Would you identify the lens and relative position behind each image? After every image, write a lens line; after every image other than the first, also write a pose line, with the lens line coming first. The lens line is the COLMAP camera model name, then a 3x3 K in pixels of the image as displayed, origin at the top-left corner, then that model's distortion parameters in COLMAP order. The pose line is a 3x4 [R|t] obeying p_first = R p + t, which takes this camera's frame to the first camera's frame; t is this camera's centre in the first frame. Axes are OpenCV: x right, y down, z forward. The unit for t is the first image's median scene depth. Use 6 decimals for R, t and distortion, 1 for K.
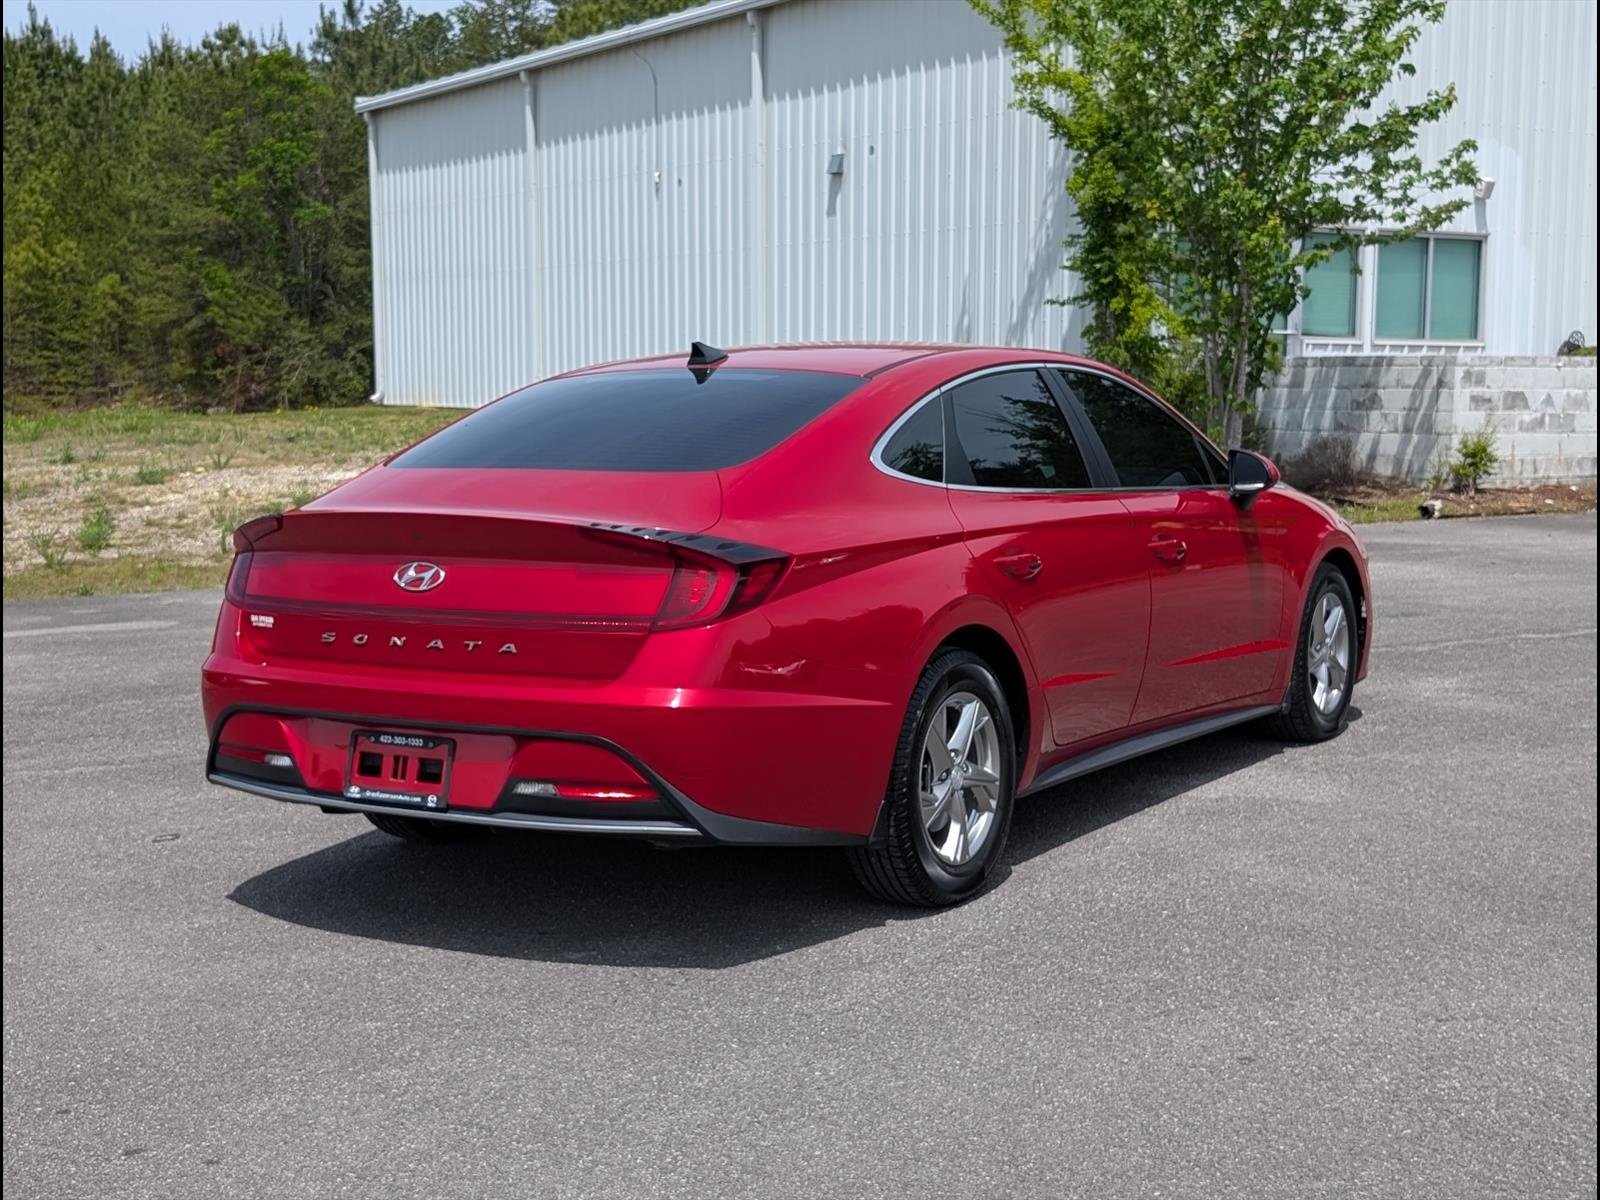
lens RADIAL K [[2255.7, 0, 800.0], [0, 2255.7, 600.0], [0, 0, 1]] dist [0.163436, -0.524835]
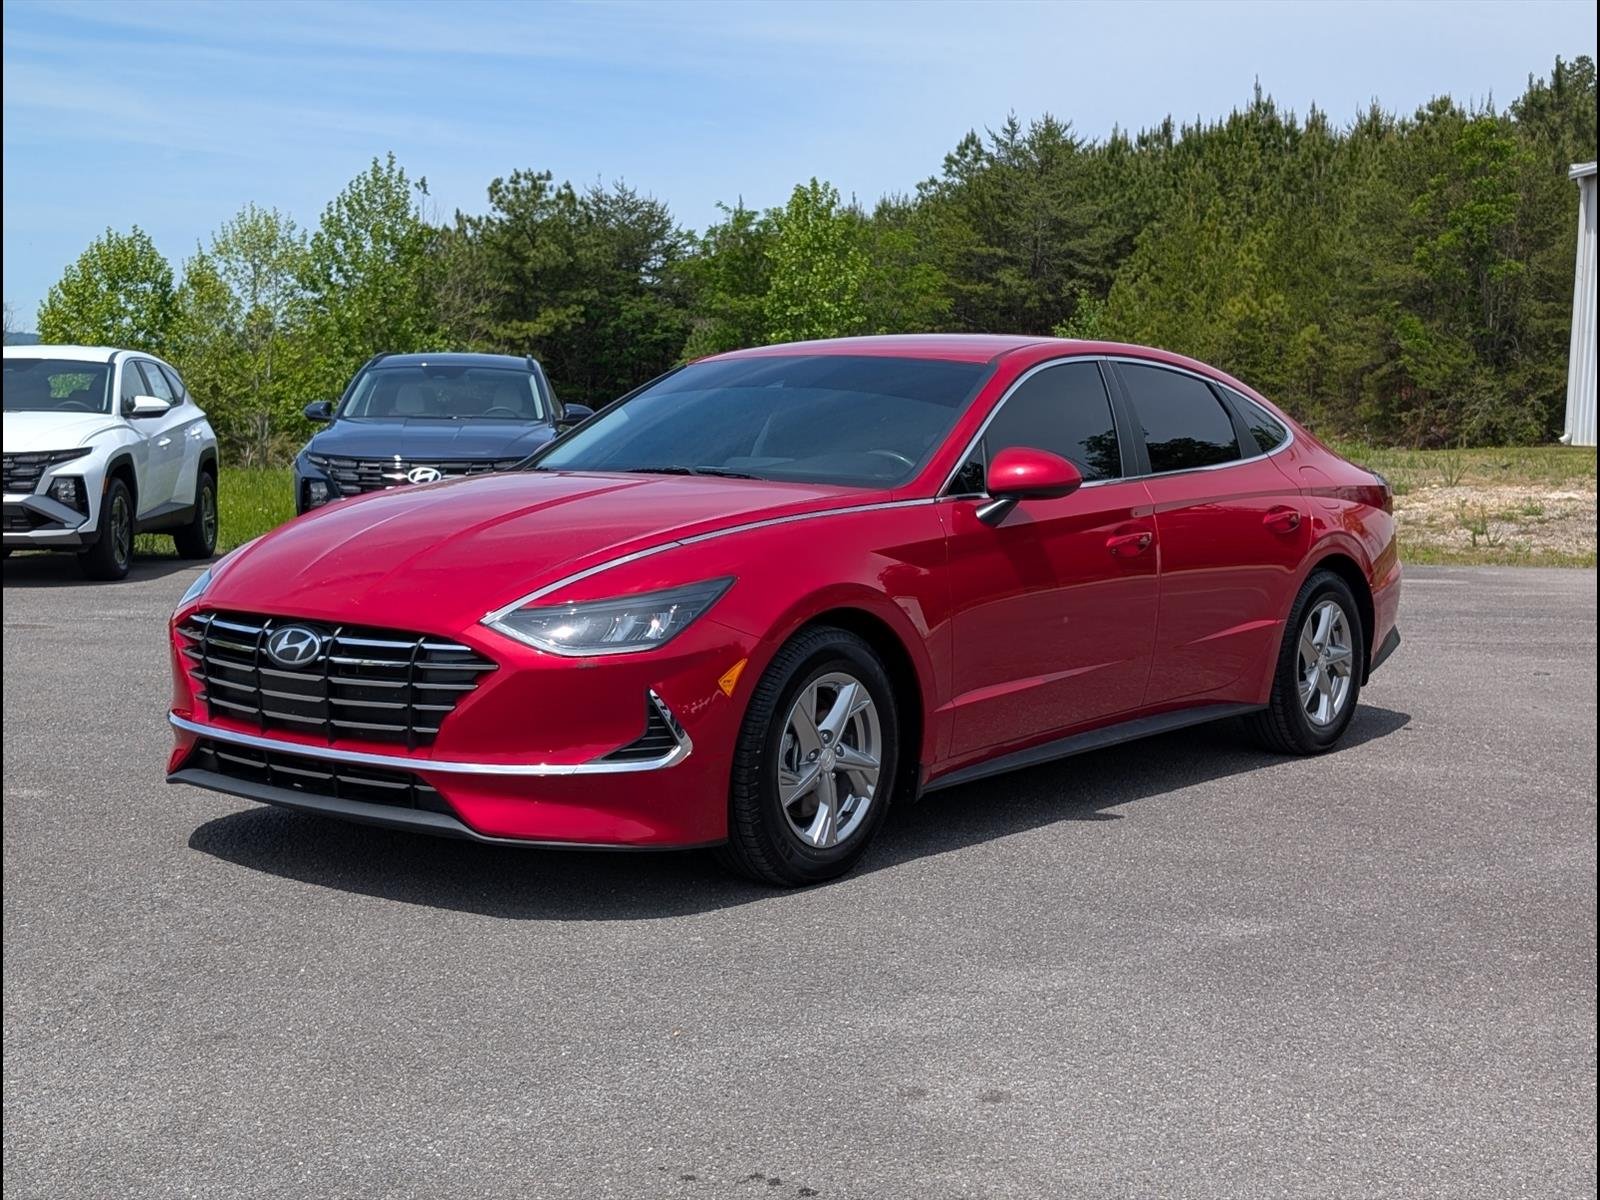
lens RADIAL K [[2255.7, 0, 800.0], [0, 2255.7, 600.0], [0, 0, 1]] dist [0.163436, -0.524835]
pose [[0.884544, 0.073444, -0.460638, -0.001862], [-0.084058, 0.996458, -0.002539, 0.015805], [0.458820, 0.040967, 0.887584, -0.099023]]
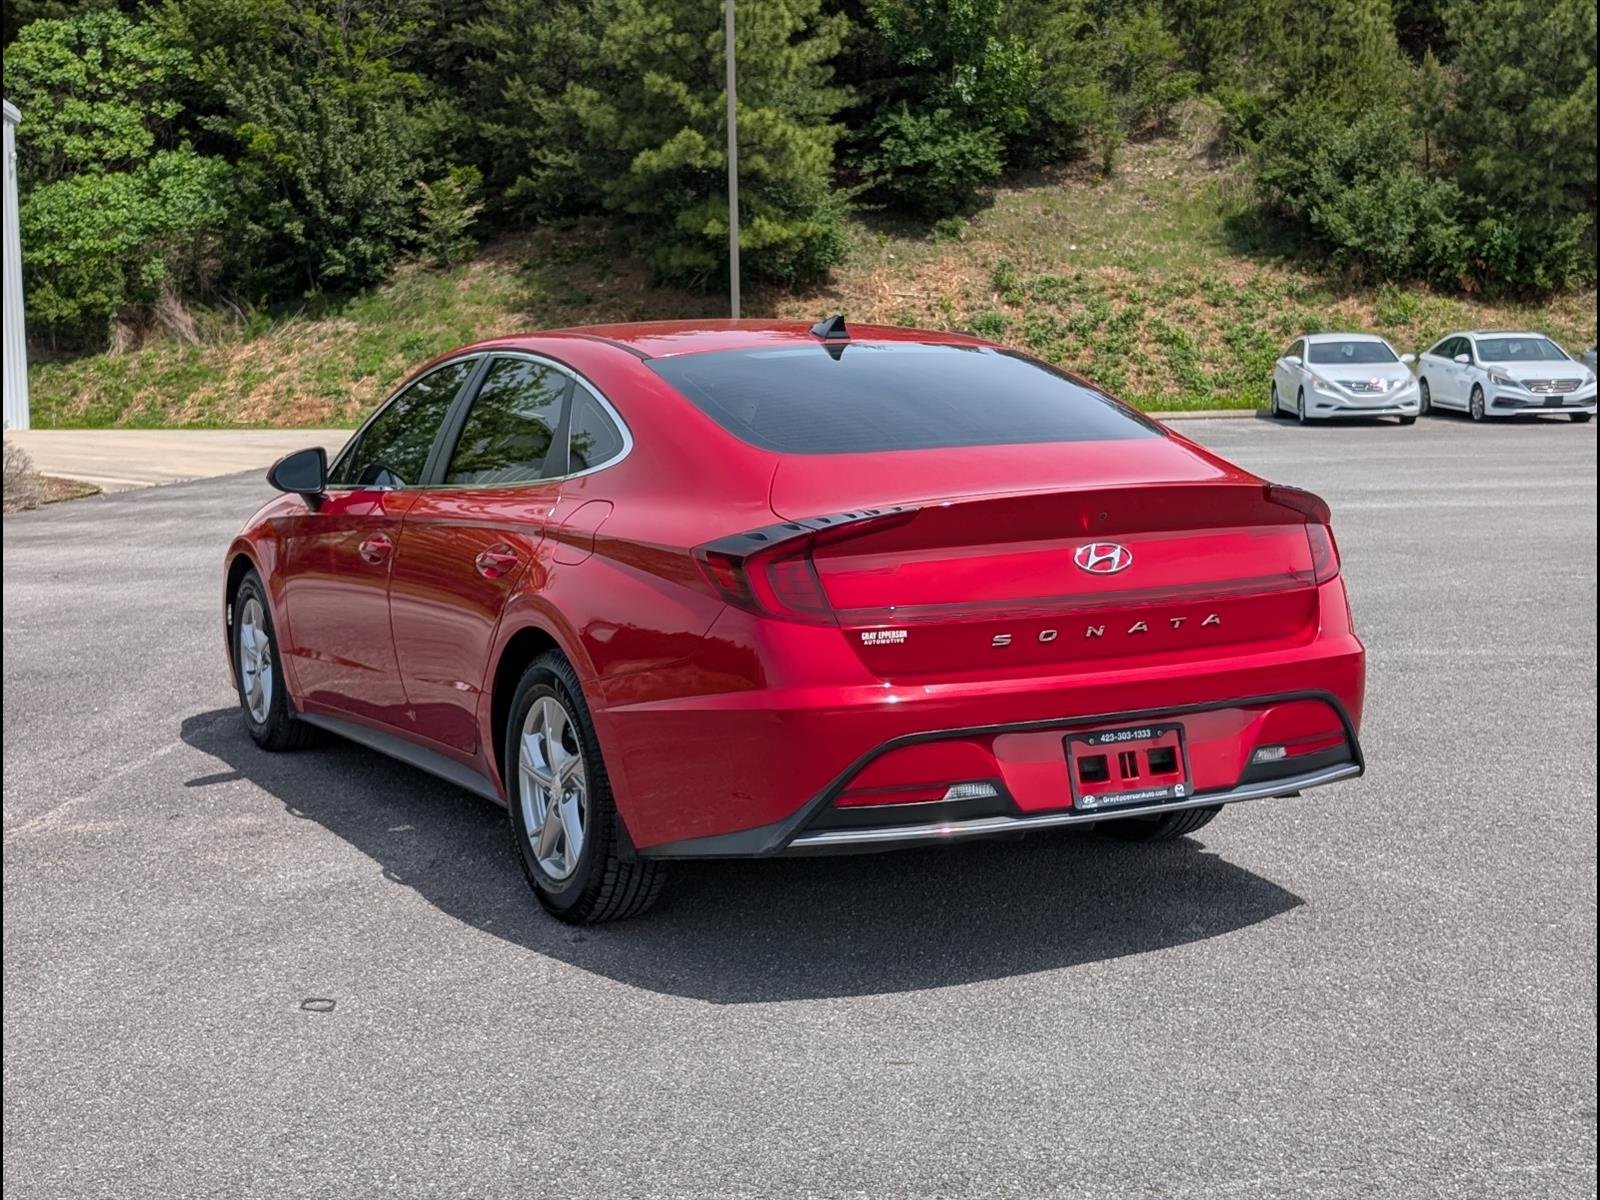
lens RADIAL K [[2255.8, 0, 798.3], [0, 2255.8, 654.5], [0, 0, 1]] dist [0.188525, -0.767552]
pose [[0.495611, -0.111408, 0.861370, -0.129794], [0.104447, 0.992187, 0.068231, -0.005953], [-0.862242, 0.056152, 0.503375, 0.082155]]
